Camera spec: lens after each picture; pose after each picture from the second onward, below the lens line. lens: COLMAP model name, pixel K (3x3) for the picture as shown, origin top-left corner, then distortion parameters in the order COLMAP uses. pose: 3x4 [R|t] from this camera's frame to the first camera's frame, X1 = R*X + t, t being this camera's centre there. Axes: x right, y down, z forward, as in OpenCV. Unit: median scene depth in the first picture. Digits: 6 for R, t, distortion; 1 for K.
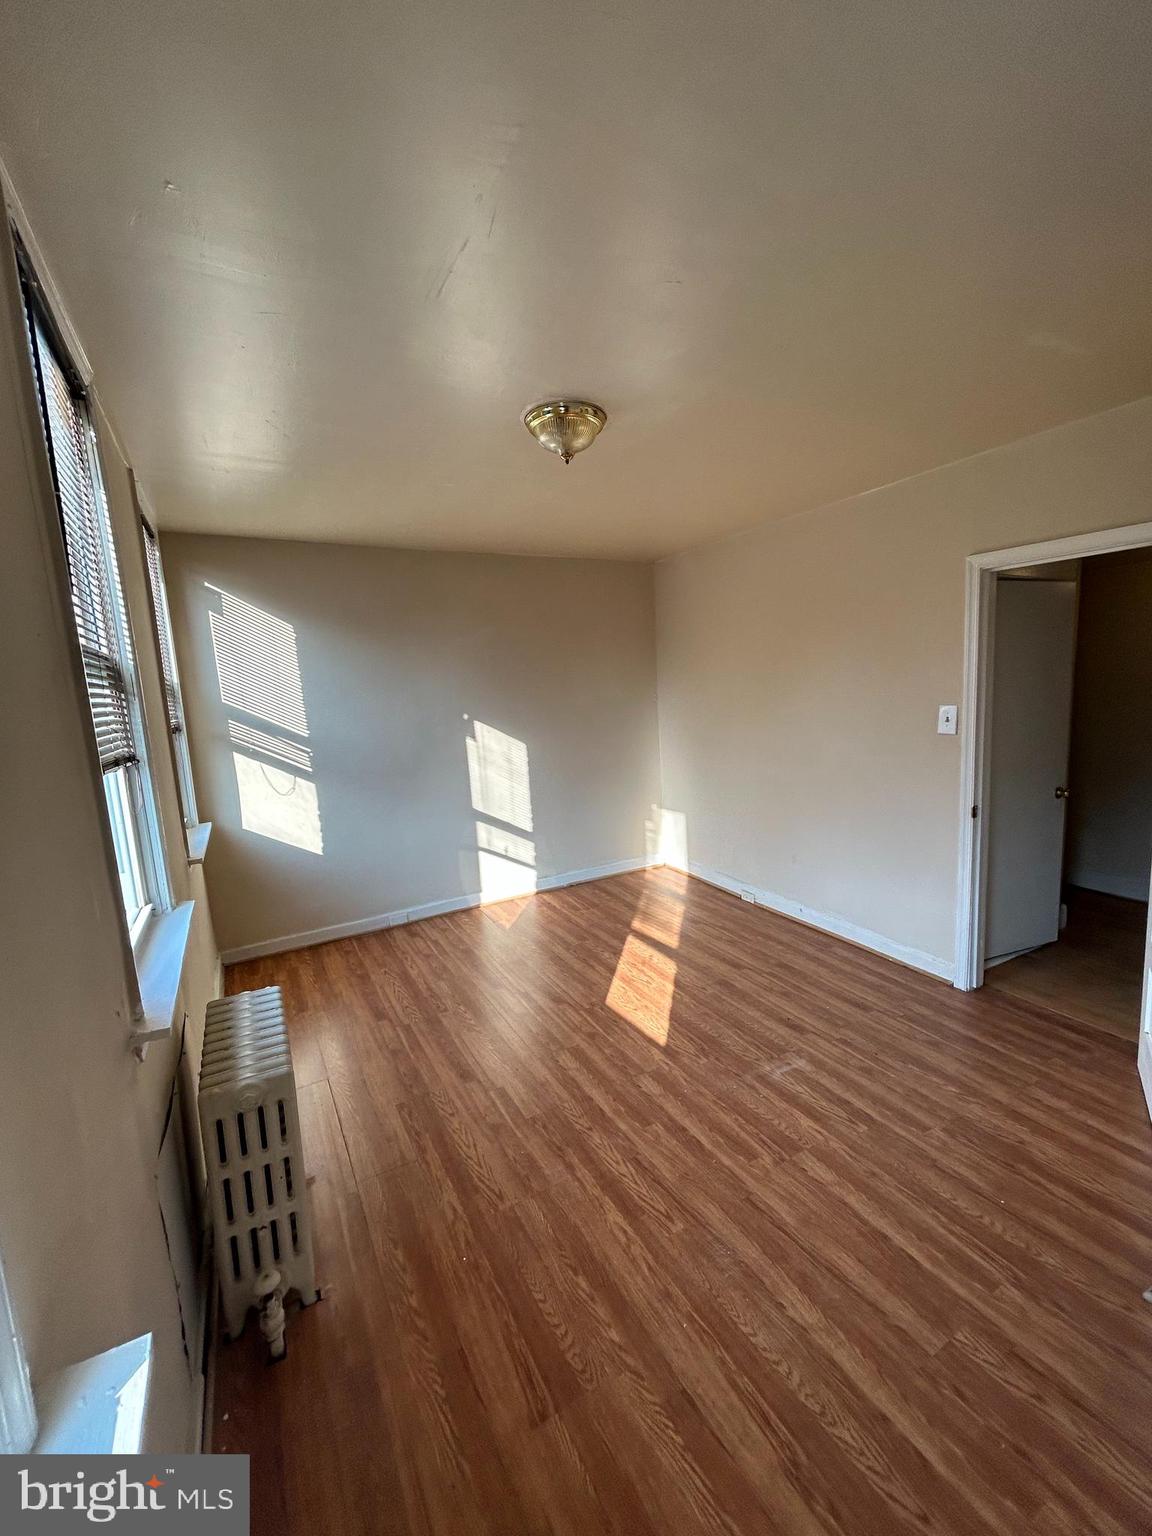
lens RADIAL K [[630.2, 0, 582.0], [0, 630.2, 767.4], [0, 0, 1]] dist [0.010054, 0.000304]
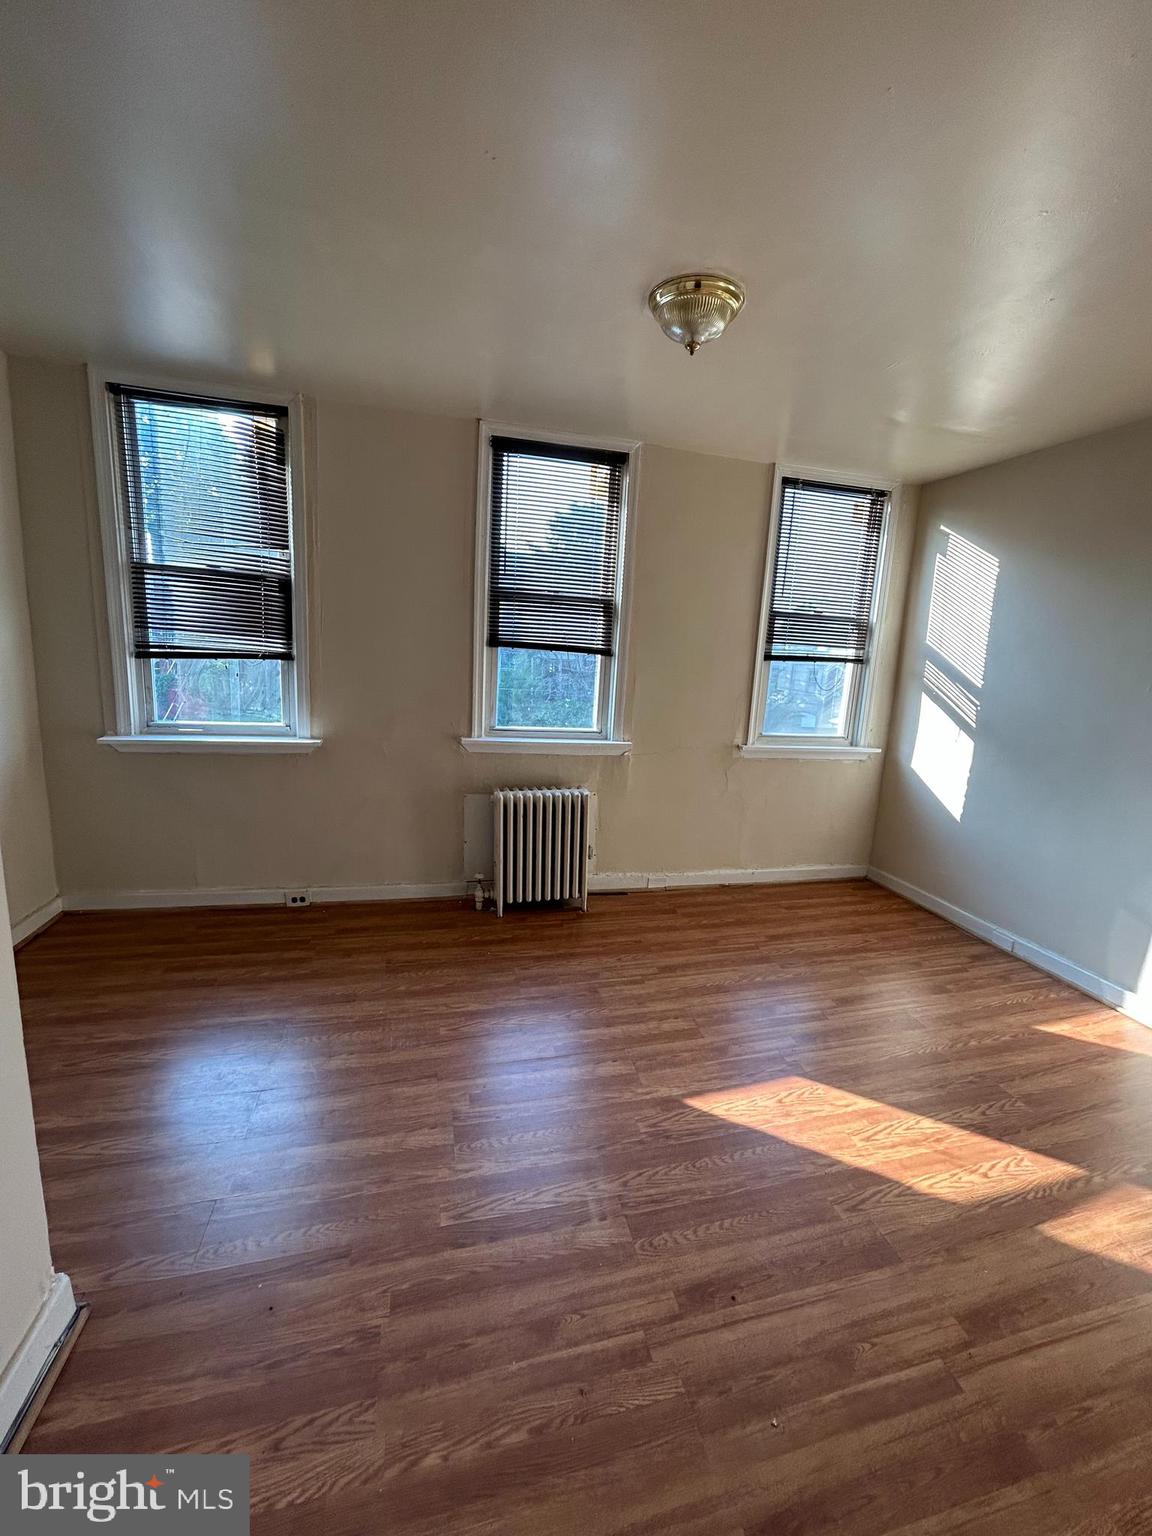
lens RADIAL K [[630.2, 0, 582.0], [0, 630.2, 767.4], [0, 0, 1]] dist [0.010054, 0.000304]
pose [[-0.274417, 0.211471, -0.938070, 0.617424], [-0.161881, 0.951438, 0.261840, -0.091096], [0.947887, 0.223709, -0.226858, 0.759767]]
